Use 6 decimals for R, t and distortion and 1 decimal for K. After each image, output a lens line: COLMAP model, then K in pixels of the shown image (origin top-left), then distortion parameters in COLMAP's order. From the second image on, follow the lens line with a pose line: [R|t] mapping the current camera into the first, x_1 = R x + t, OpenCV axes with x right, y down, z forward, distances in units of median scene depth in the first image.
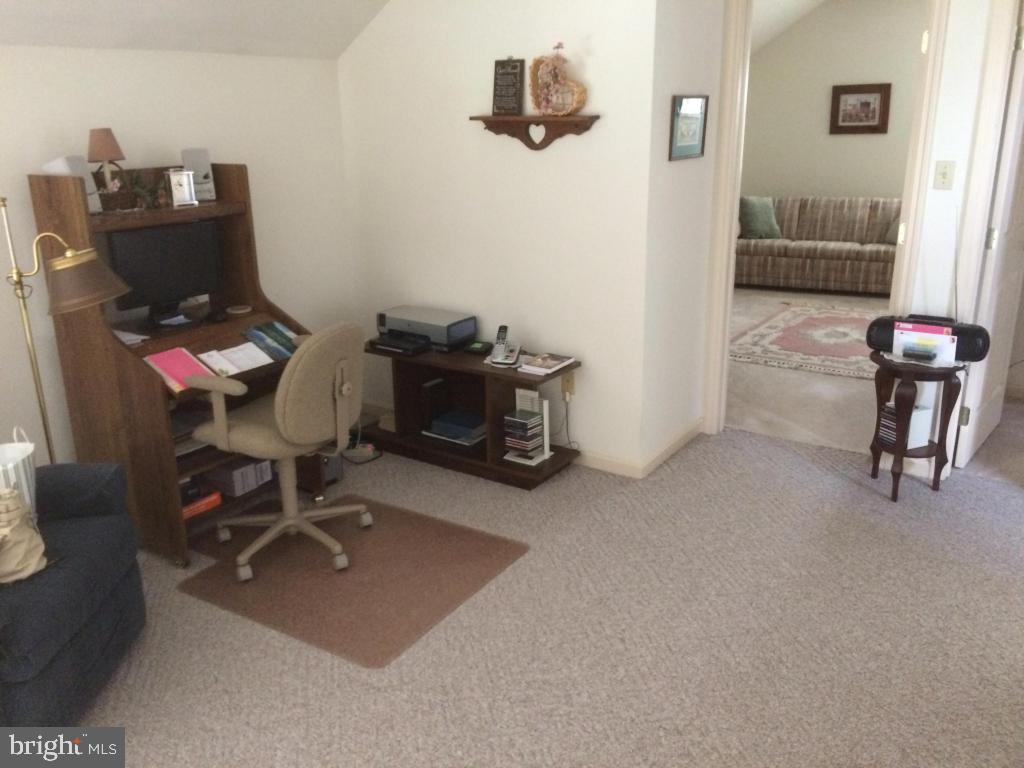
lens RADIAL K [[870.6, 0, 512.1], [0, 870.6, 386.2], [0, 0, 1]] dist [0.053185, -0.043025]
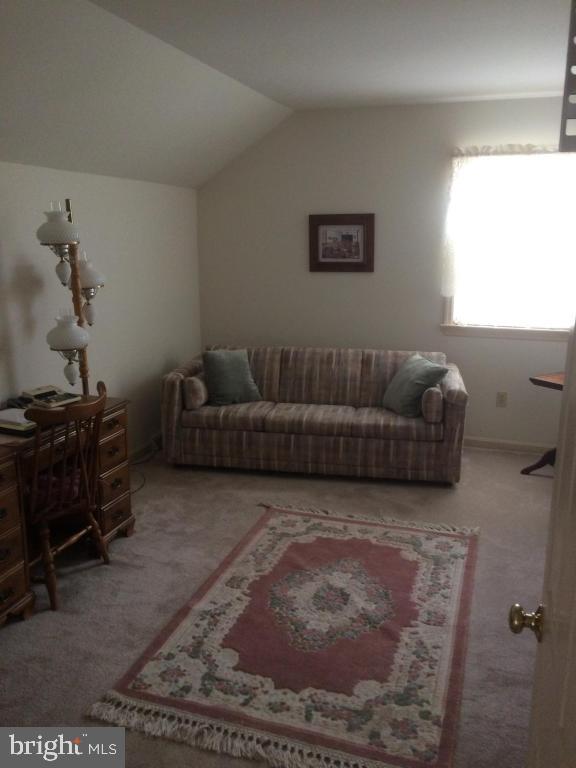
lens RADIAL K [[652.9, 0, 287.9], [0, 652.9, 383.5], [0, 0, 1]] dist [0.053185, -0.043025]
pose [[0.961844, -0.040958, 0.270516, 0.177430], [0.062950, 0.995334, -0.073127, -0.143591], [-0.266258, 0.087366, 0.959934, 0.439985]]
